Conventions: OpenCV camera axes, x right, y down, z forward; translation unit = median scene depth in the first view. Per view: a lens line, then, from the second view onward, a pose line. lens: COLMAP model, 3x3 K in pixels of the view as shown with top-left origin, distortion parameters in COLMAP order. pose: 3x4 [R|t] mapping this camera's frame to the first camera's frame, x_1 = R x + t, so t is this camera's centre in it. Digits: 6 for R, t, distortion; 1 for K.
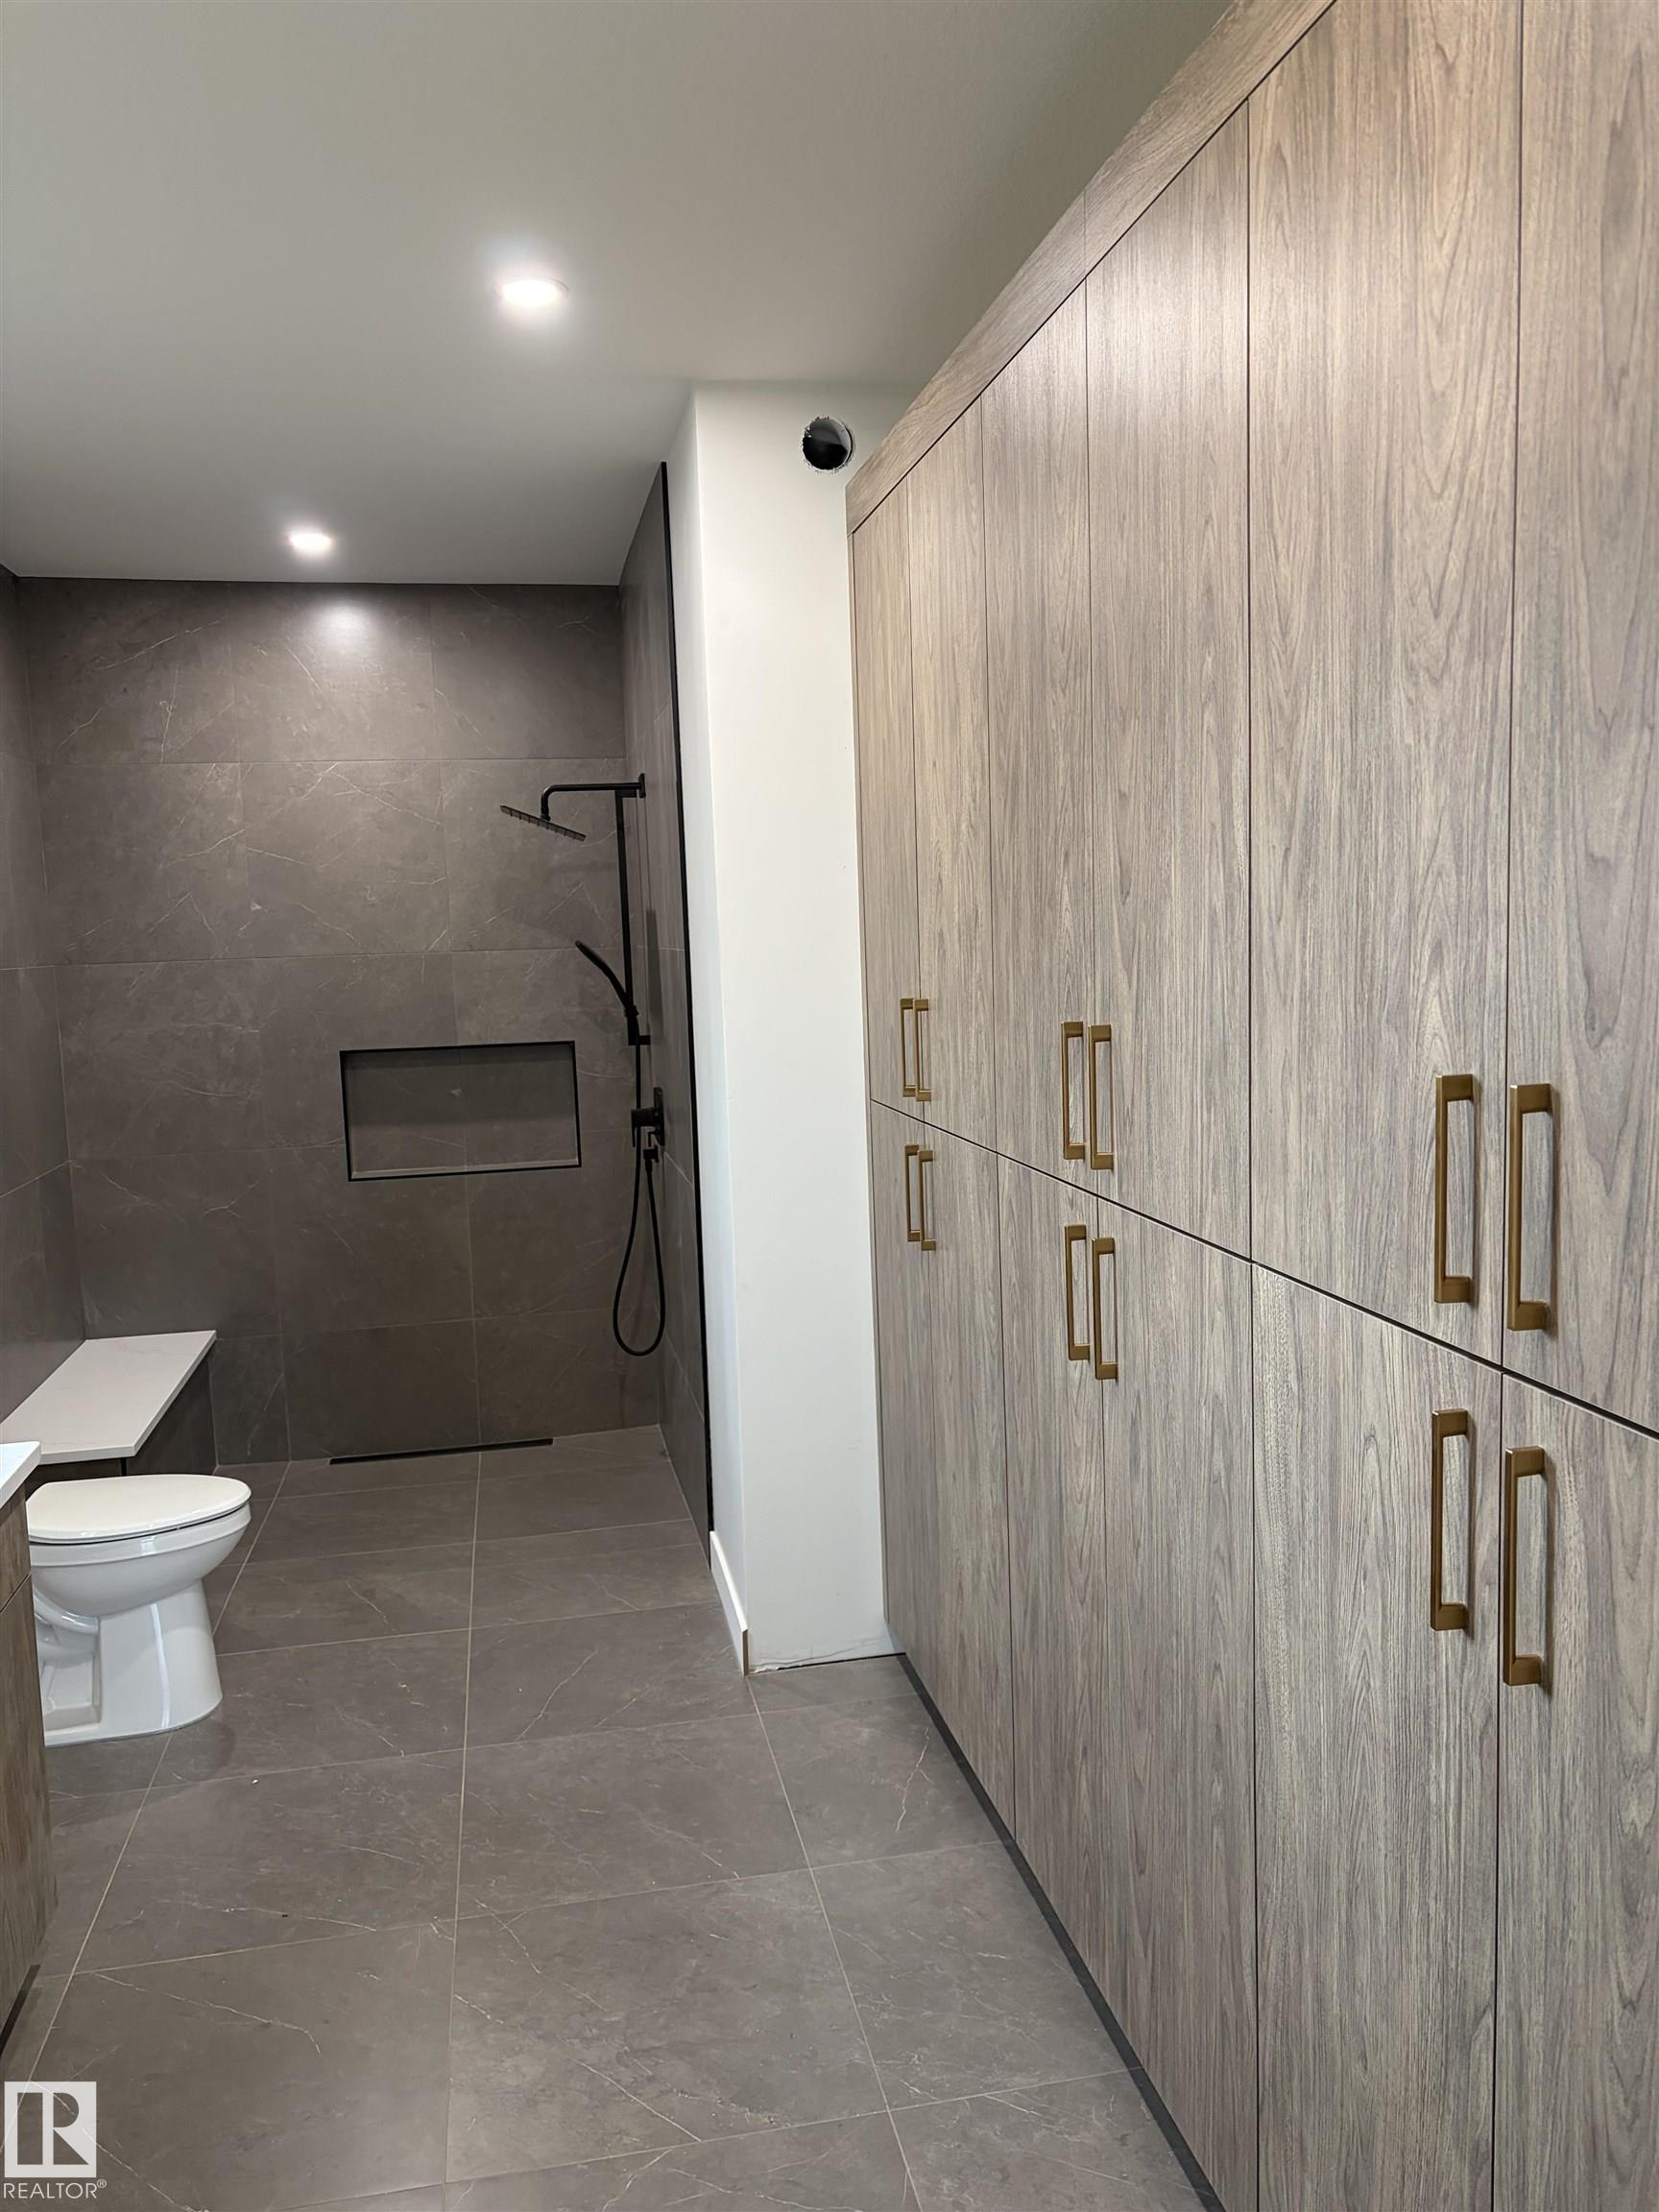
lens RADIAL K [[1664.7, 0, 863.1], [0, 1664.7, 1154.7], [0, 0, 1]] dist [0.053203, -0.057376]
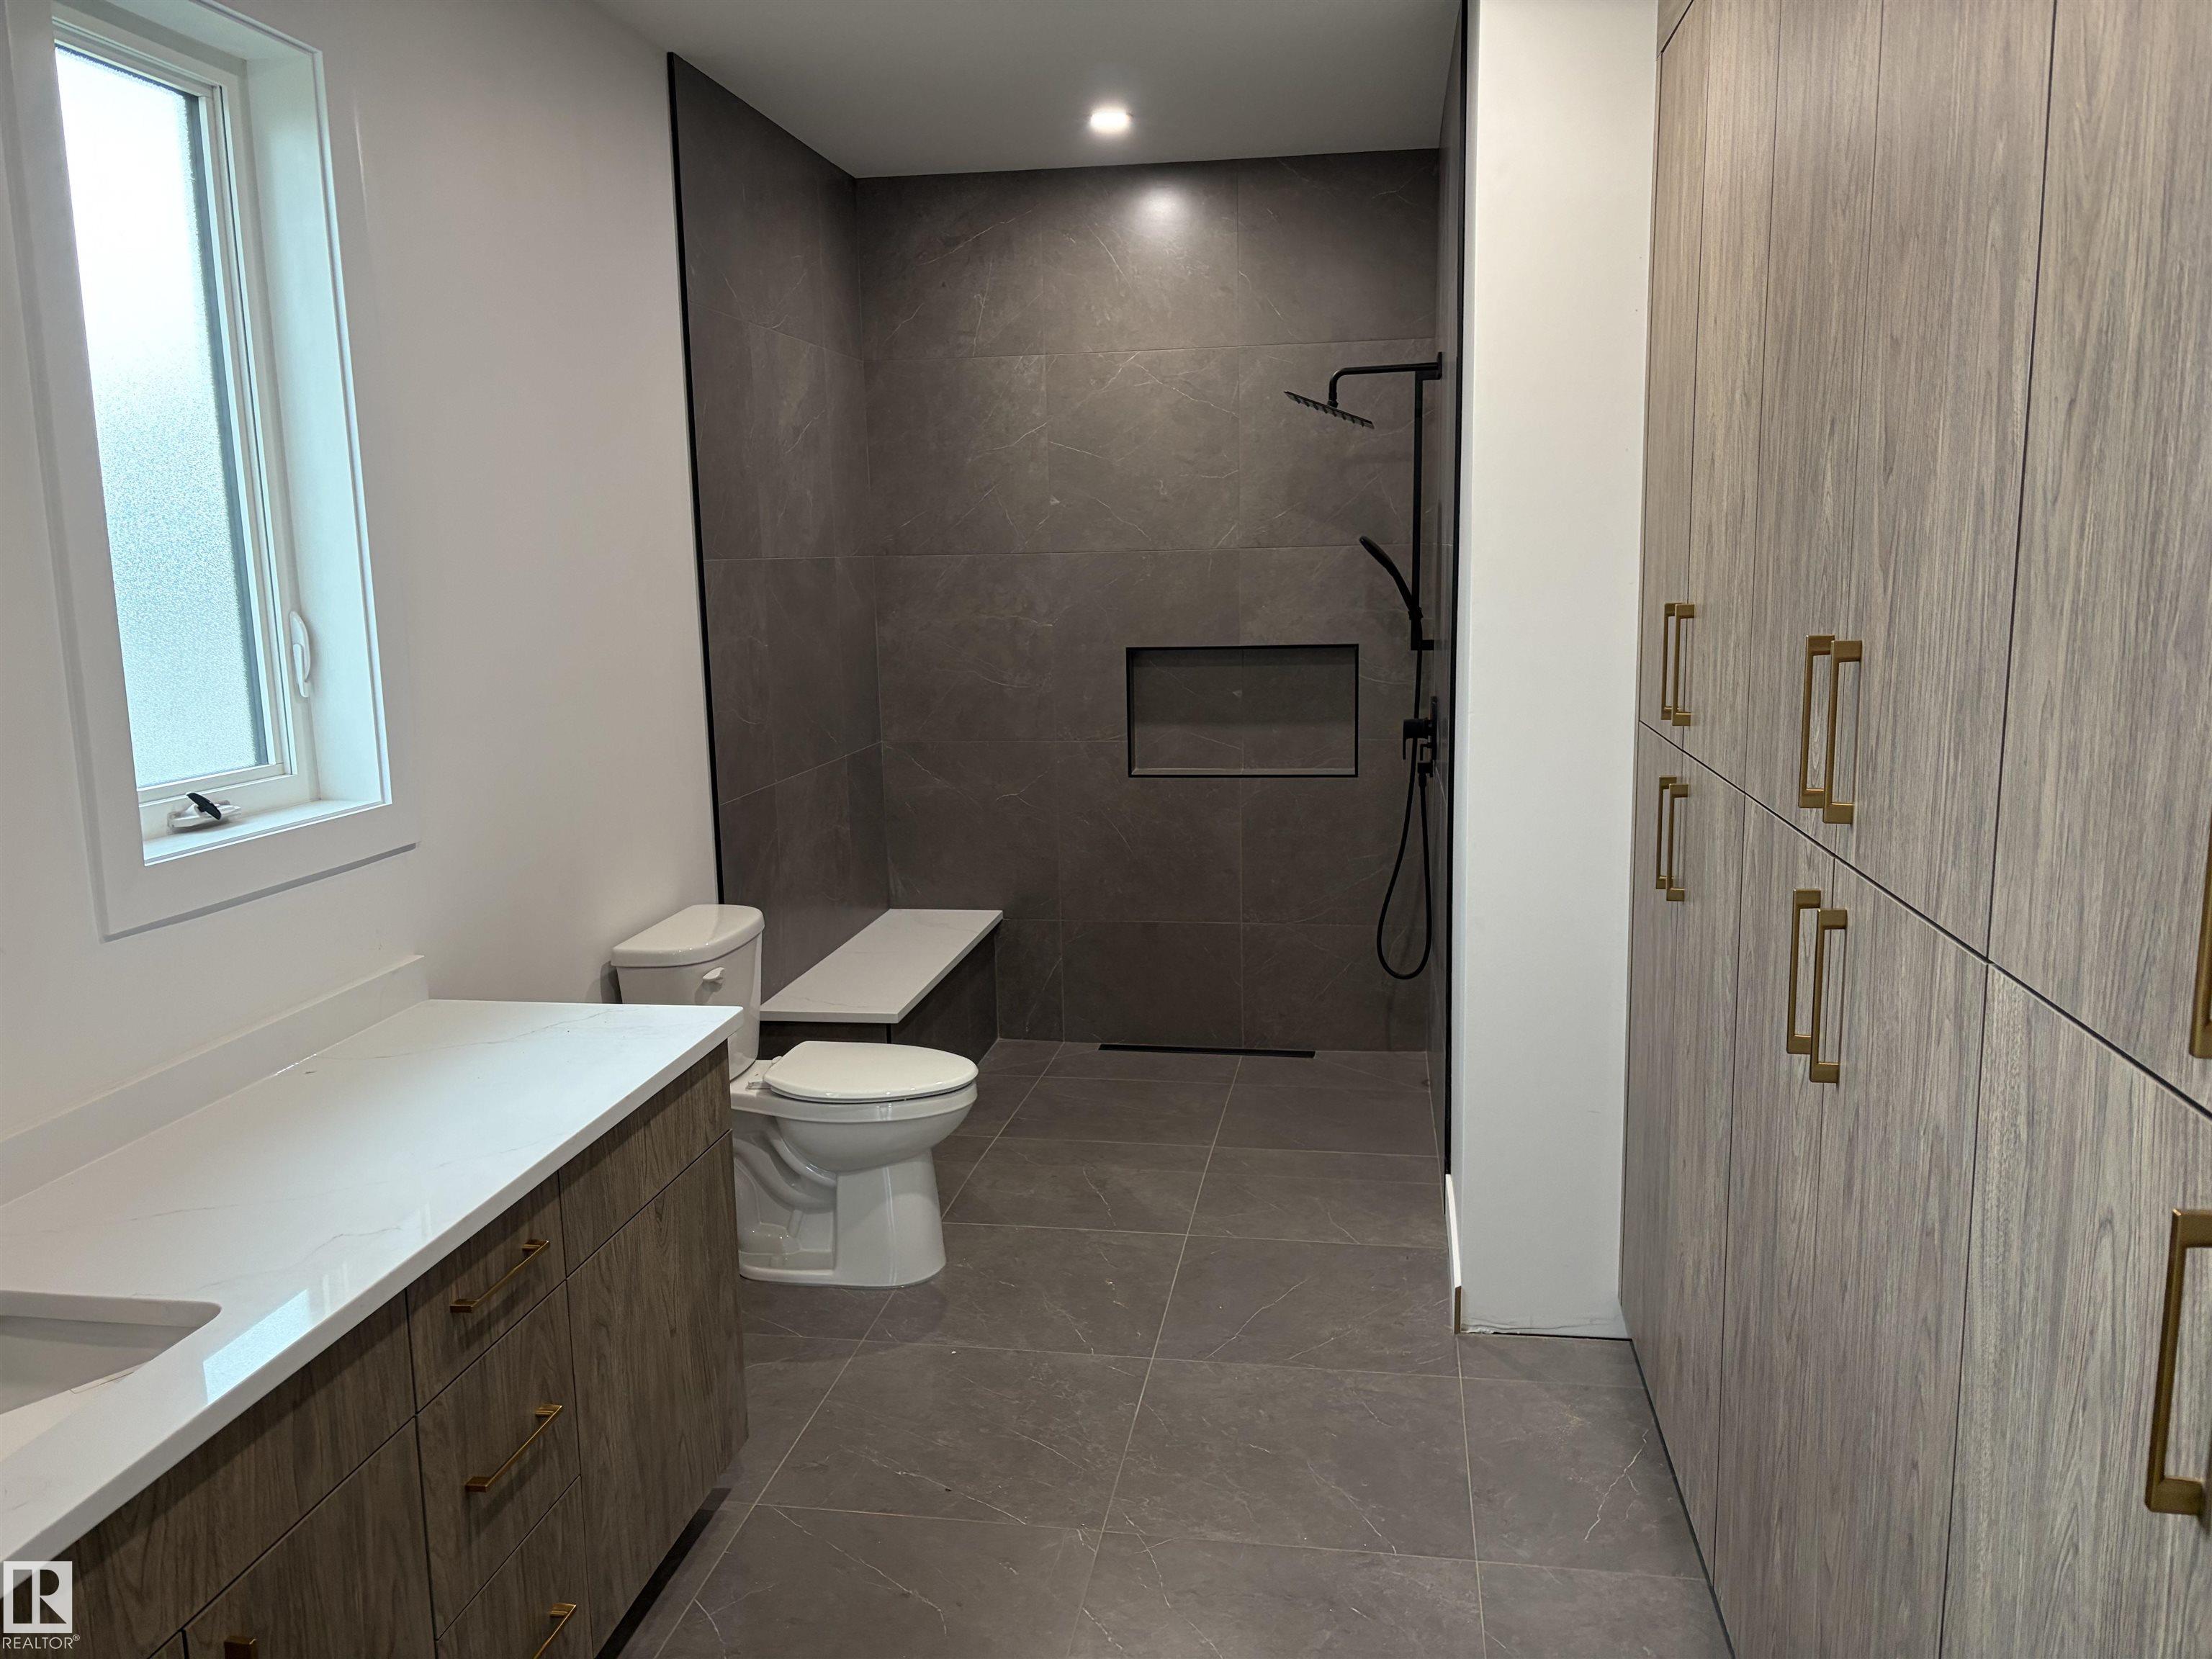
lens RADIAL K [[1664.7, 0, 1143.7], [0, 1664.7, 862.9], [0, 0, 1]] dist [0.053203, -0.057376]
pose [[0.934618, 0.080171, -0.346499, 0.078725], [-0.058879, 0.995697, 0.071563, -0.007018], [0.350745, -0.046483, 0.935317, 0.092294]]
